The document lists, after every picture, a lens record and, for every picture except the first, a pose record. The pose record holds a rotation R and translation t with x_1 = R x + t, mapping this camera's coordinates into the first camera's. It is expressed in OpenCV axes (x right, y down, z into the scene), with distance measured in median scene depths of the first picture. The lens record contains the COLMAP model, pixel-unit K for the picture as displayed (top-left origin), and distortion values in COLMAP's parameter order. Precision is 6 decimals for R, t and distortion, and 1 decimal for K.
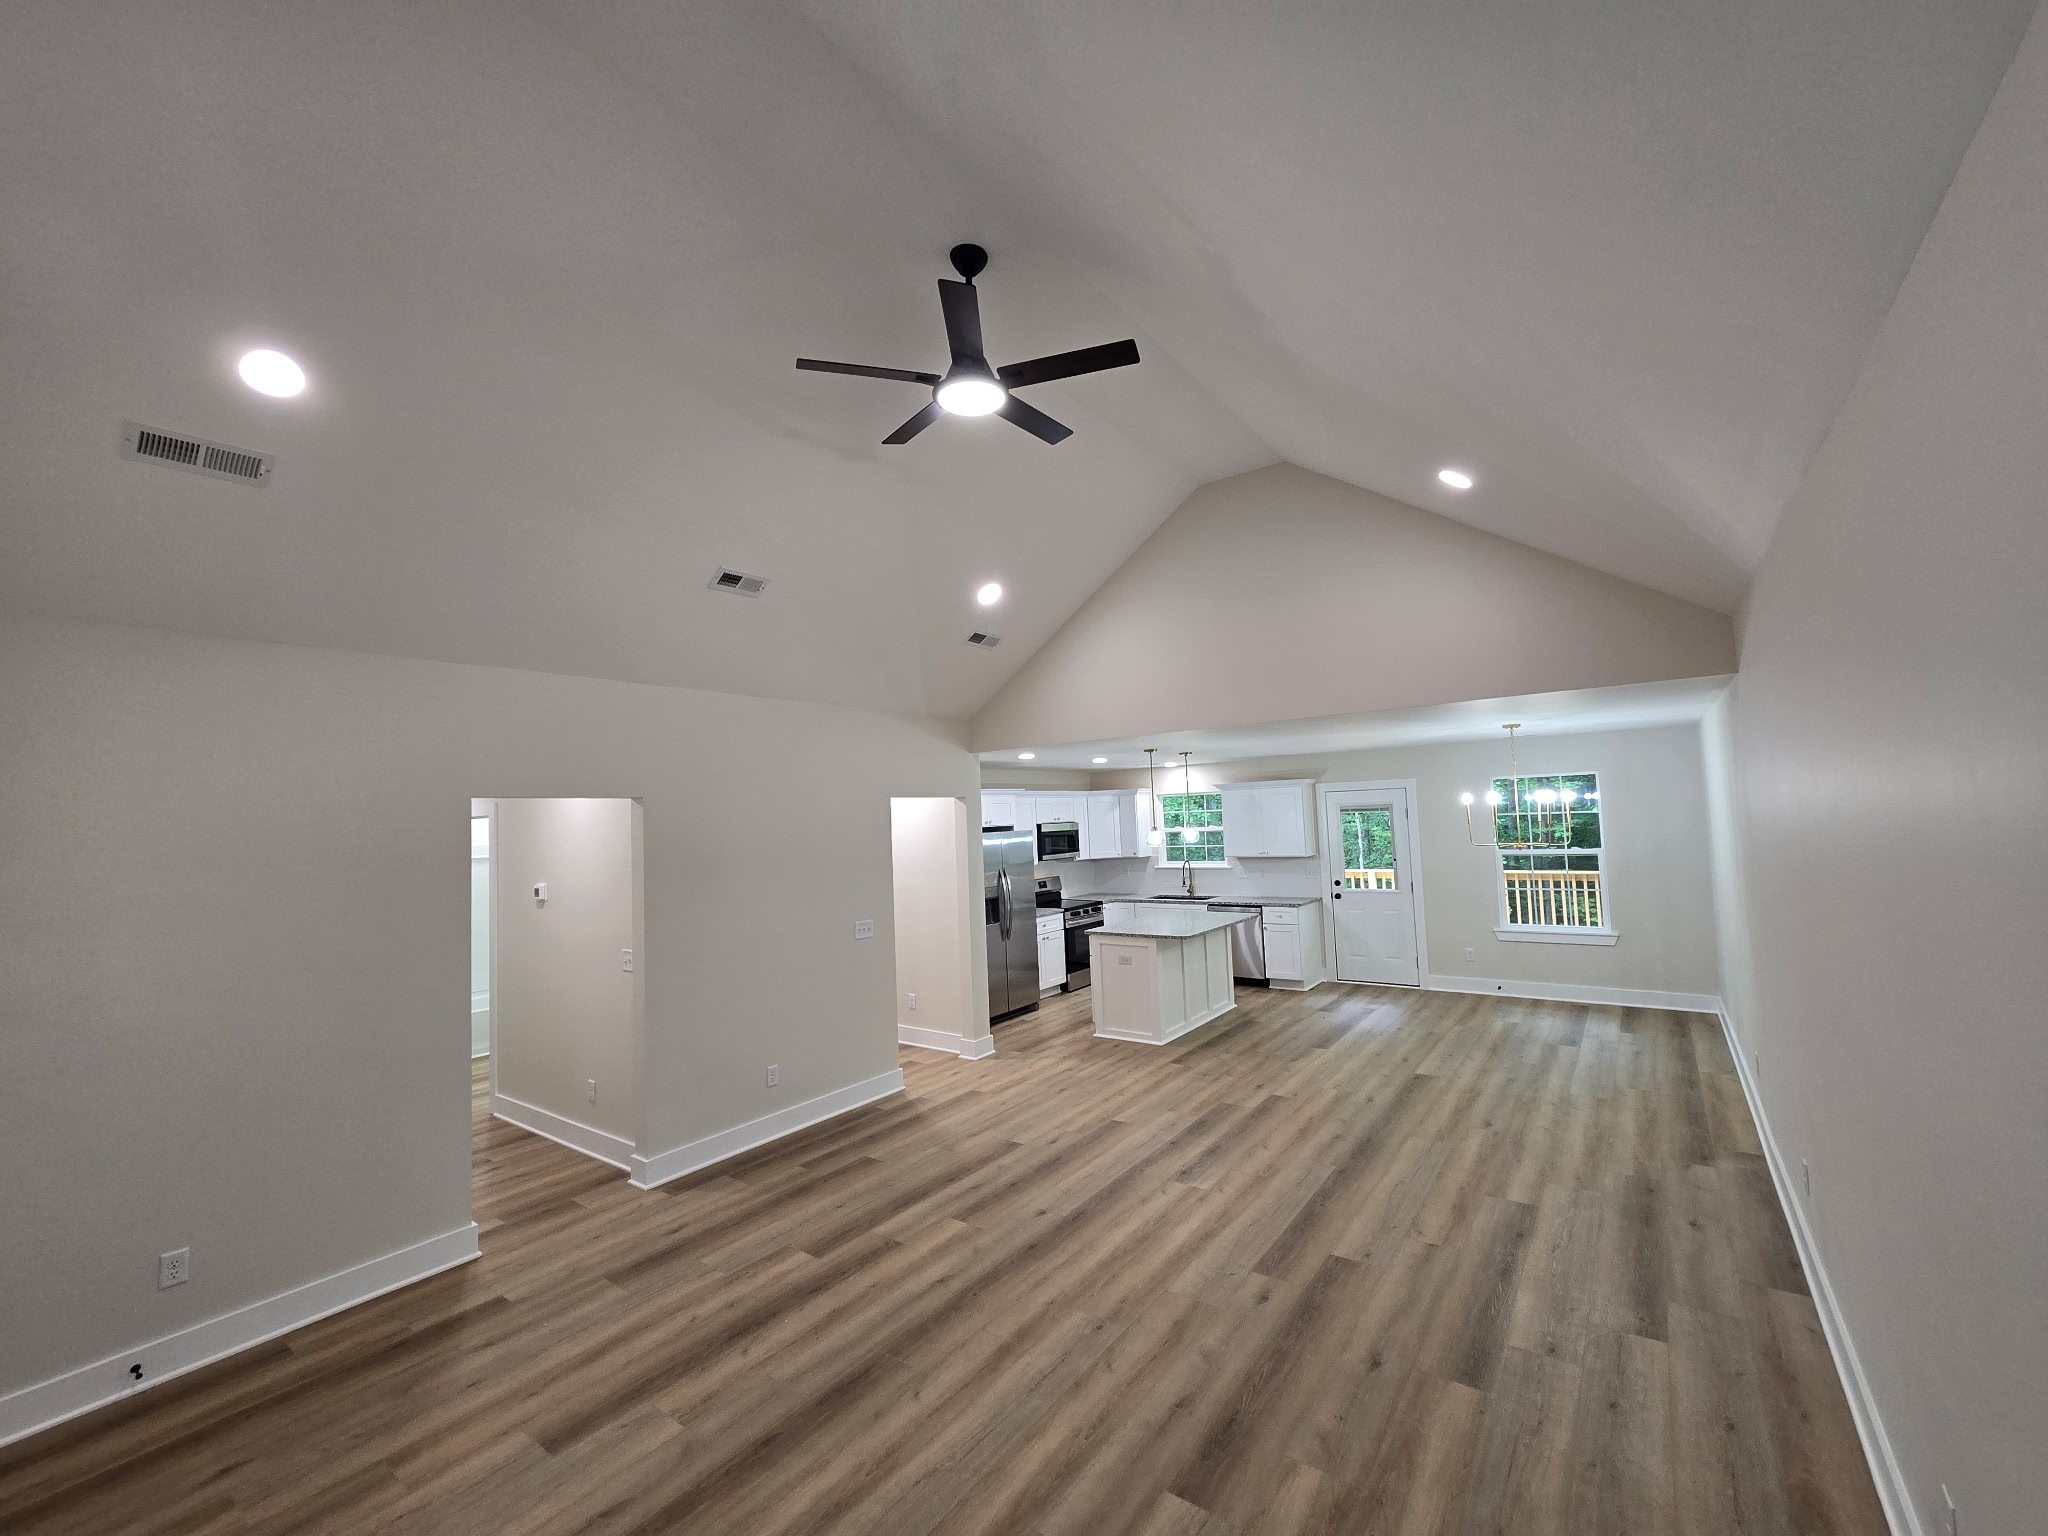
lens RADIAL K [[840.5, 0, 1019.6], [0, 840.5, 769.4], [0, 0, 1]] dist [0.000372, 0.000107]
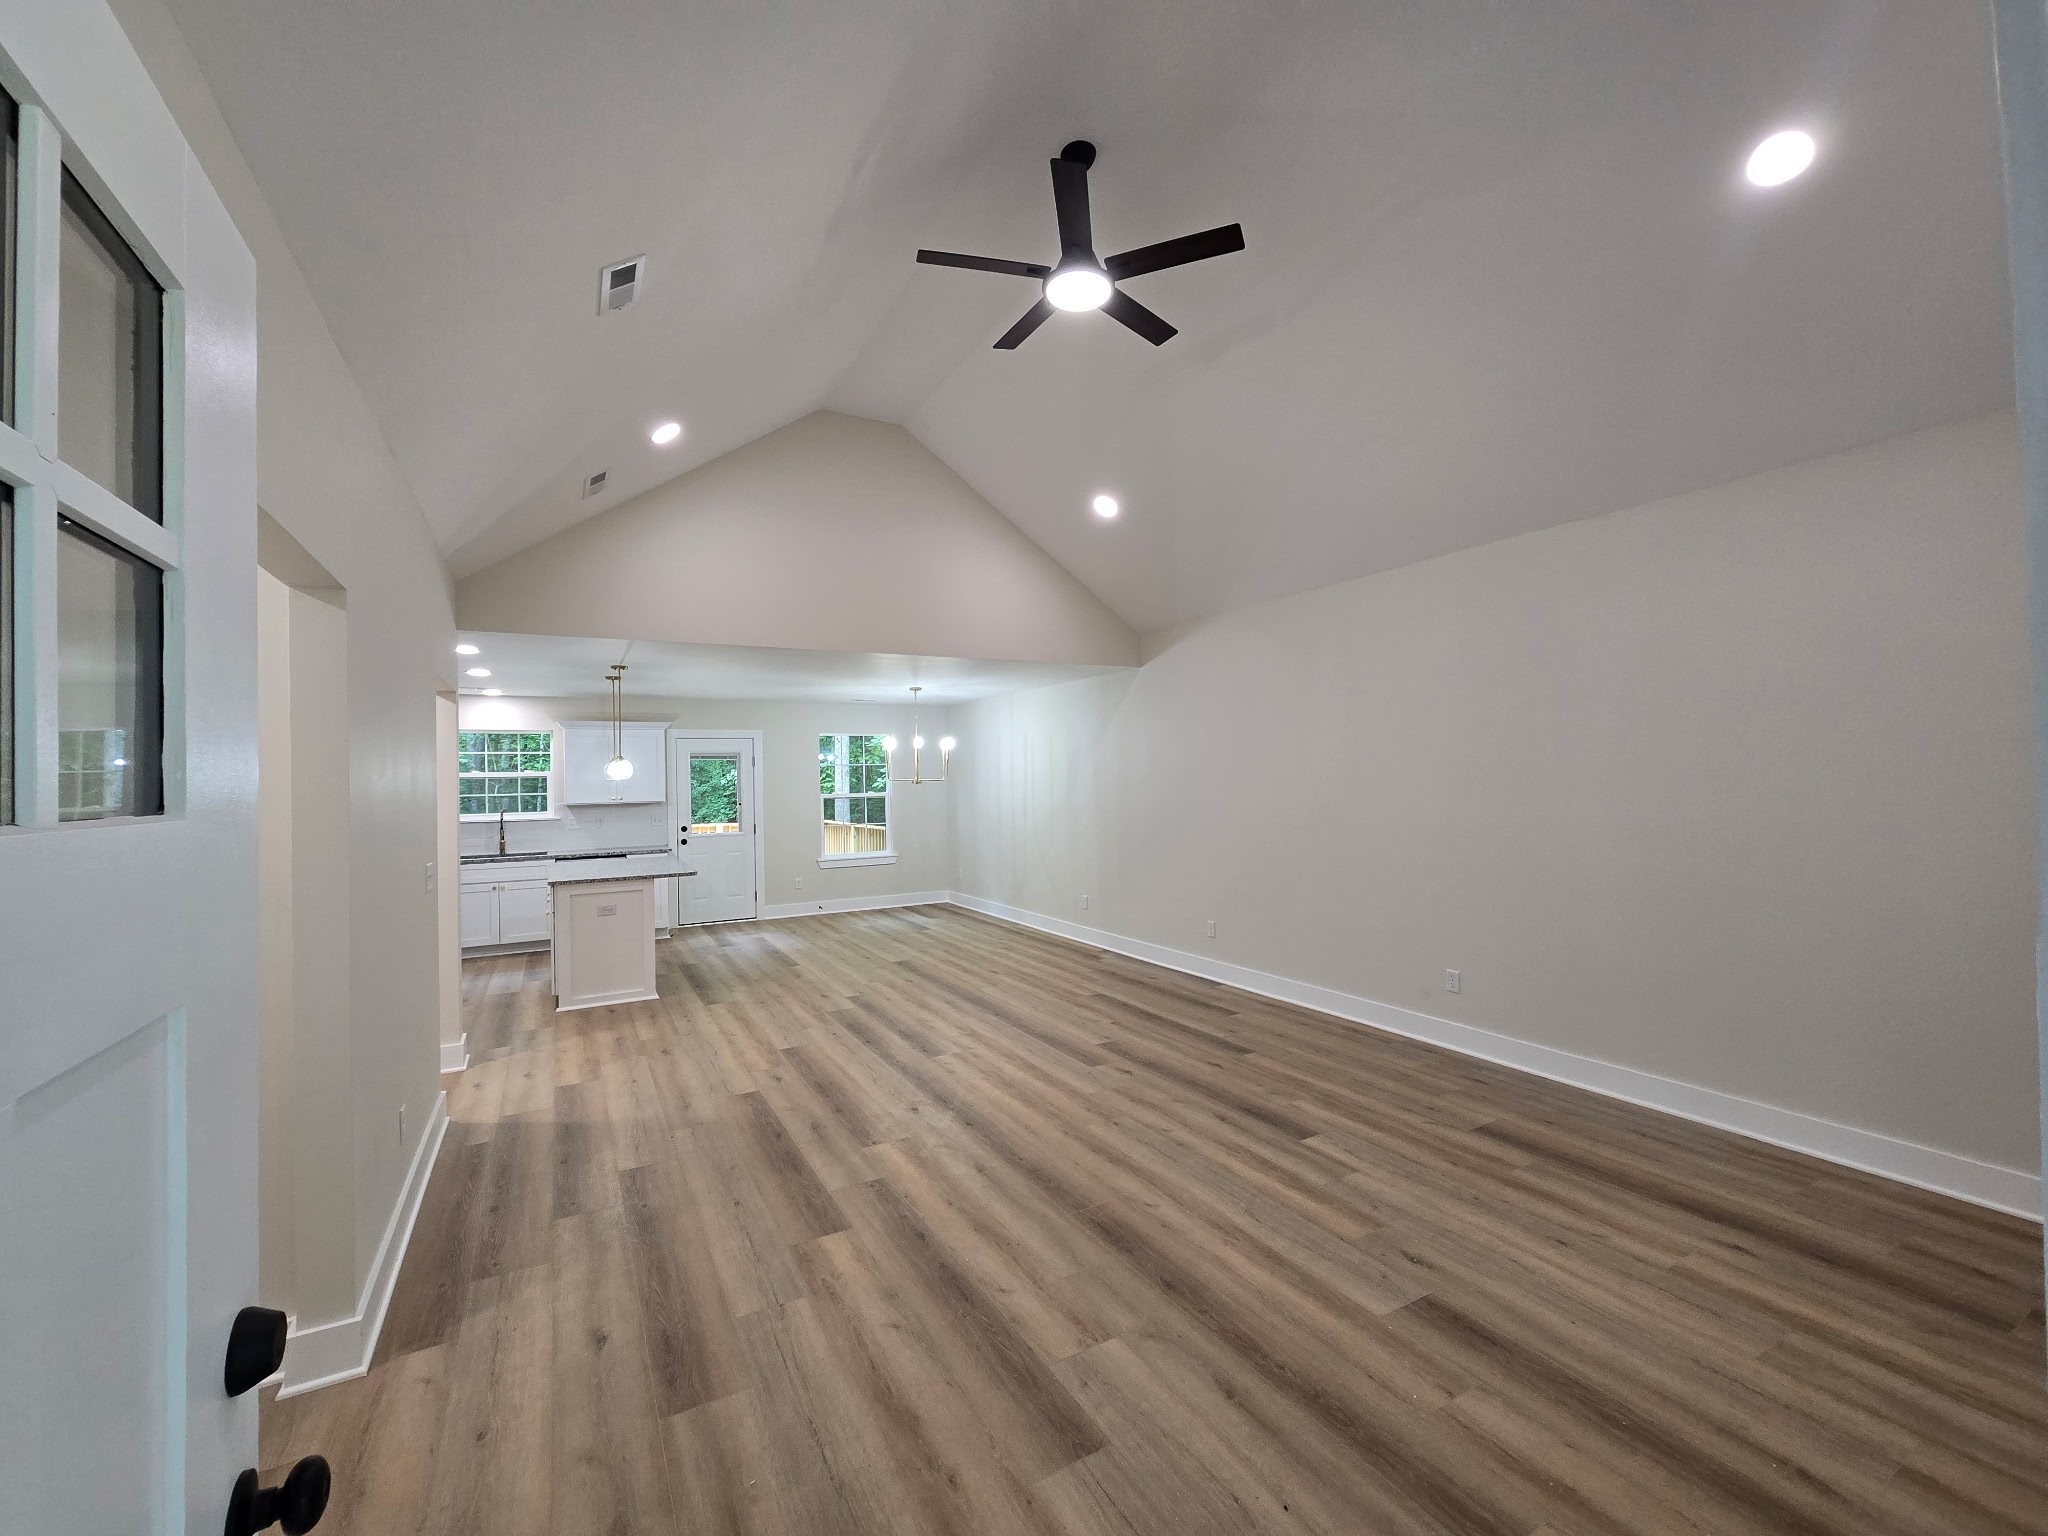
lens RADIAL K [[840.5, 0, 1012.9], [0, 840.5, 775.6], [0, 0, 1]] dist [0.000372, 0.000107]
pose [[0.411026, 0.036656, 0.910886, -0.539418], [-0.051662, 0.998522, -0.016871, 0.097157], [-0.910158, -0.040124, 0.412313, 0.328910]]
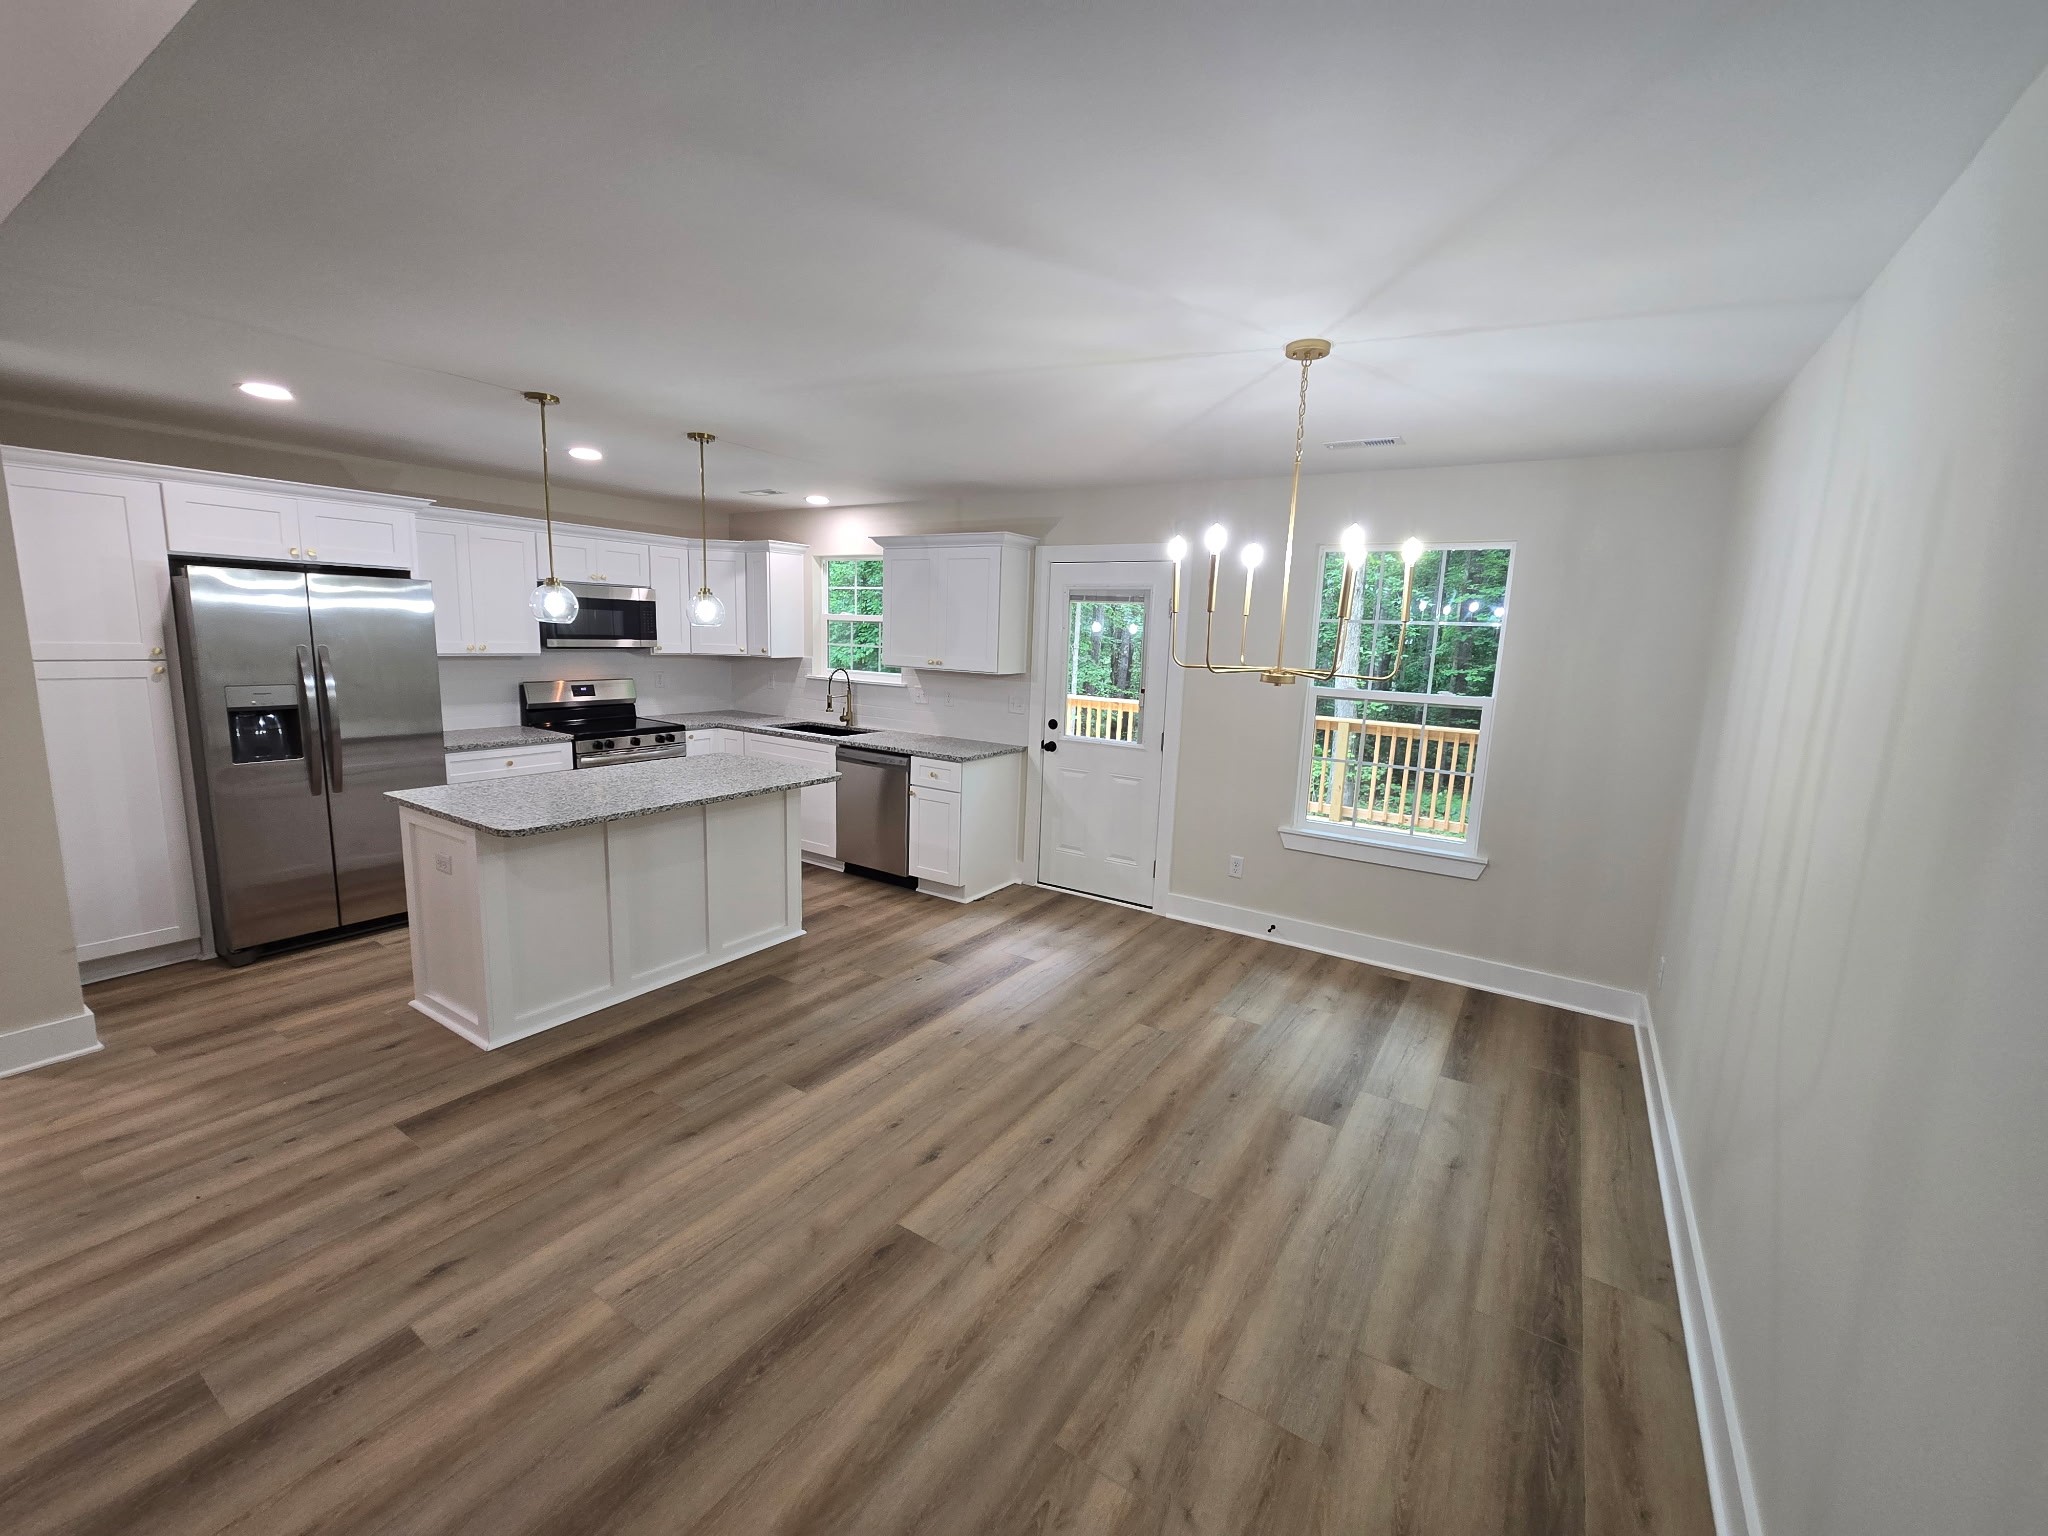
lens RADIAL K [[840.5, 0, 1019.6], [0, 840.5, 763.9], [0, 0, 1]] dist [0.000372, 0.000107]
pose [[0.995247, 0.065710, 0.071872, 0.450039], [-0.079692, 0.973735, 0.213282, 0.057430], [-0.055969, -0.217996, 0.974344, 0.613259]]
